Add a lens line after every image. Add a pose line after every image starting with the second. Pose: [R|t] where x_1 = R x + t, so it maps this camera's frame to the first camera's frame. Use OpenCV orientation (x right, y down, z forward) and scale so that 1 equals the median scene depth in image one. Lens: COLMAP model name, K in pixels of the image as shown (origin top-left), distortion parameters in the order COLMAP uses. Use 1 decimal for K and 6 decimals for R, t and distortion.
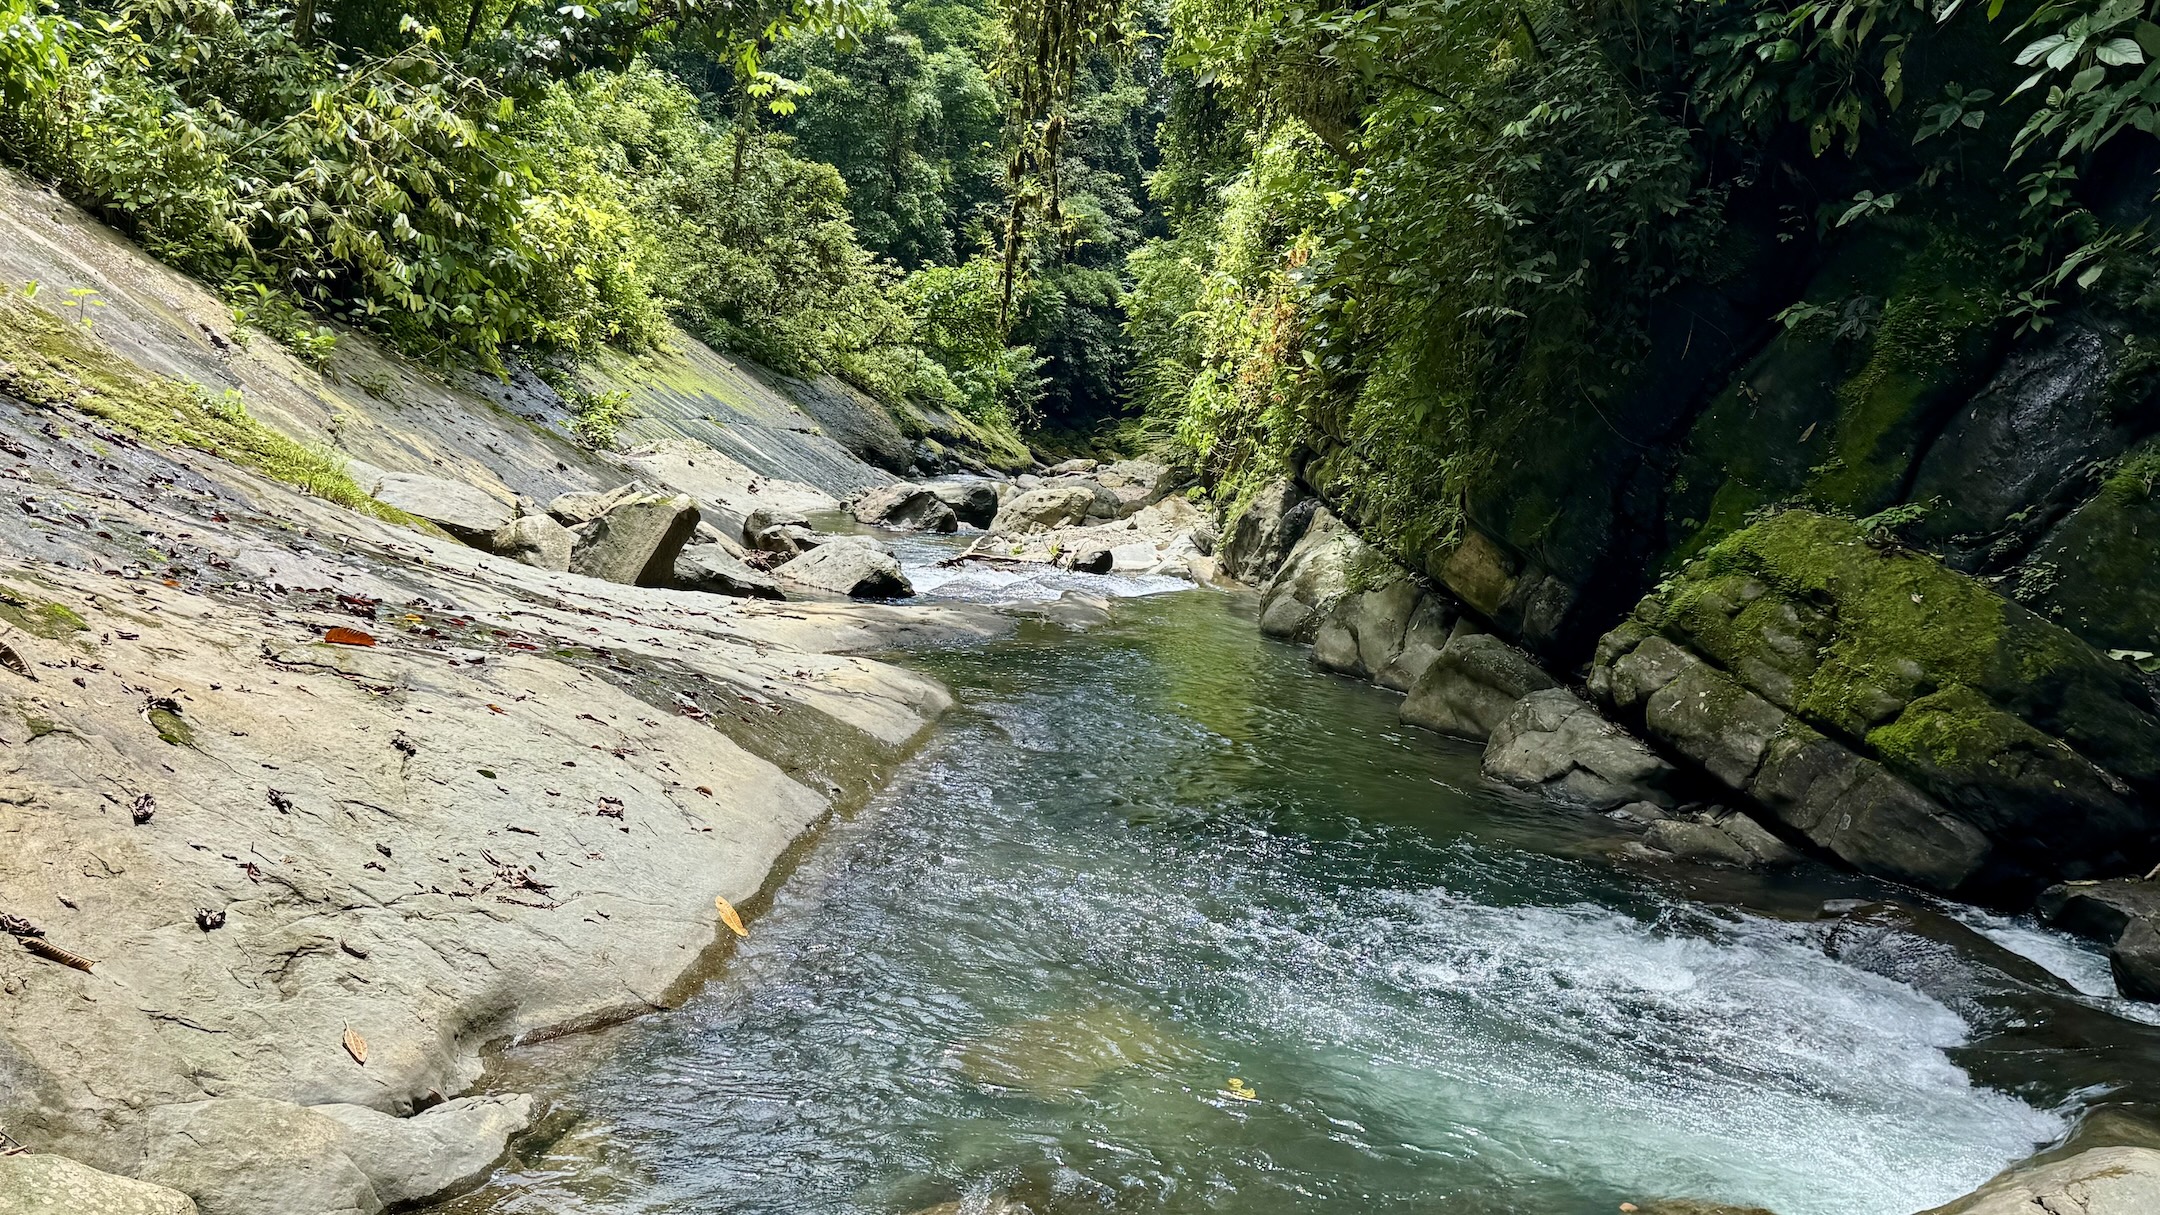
lens RADIAL K [[1955.0, 0, 1080.0], [0, 1955.0, 607.5], [0, 0, 1]] dist [0.171678, -0.372113]
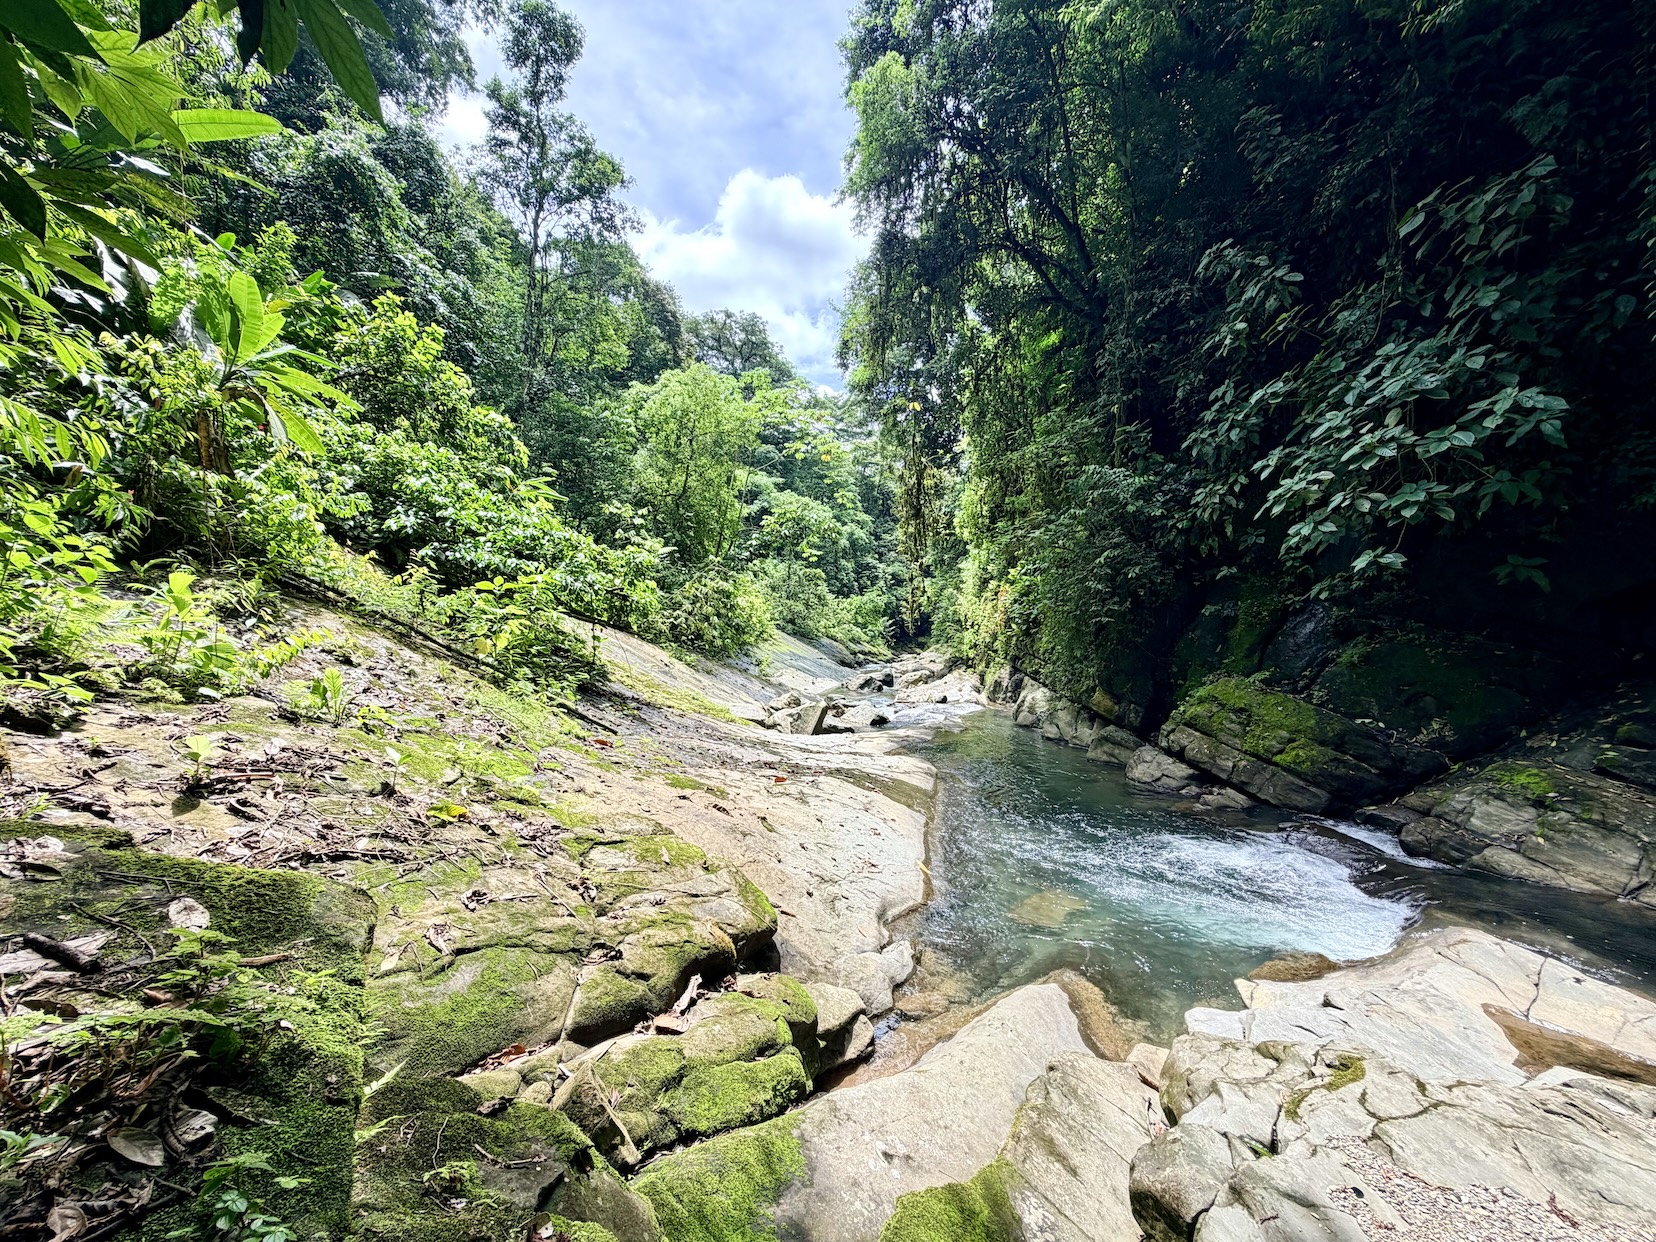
lens RADIAL K [[674.2, 0, 828.0], [0, 674.2, 621.0], [0, 0, 1]] dist [0.000701, -0.000300]
pose [[0.985789, -0.118298, -0.119268, -0.078142], [0.101147, 0.984853, -0.140831, -0.046106], [0.134122, 0.126766, 0.982823, -0.059074]]
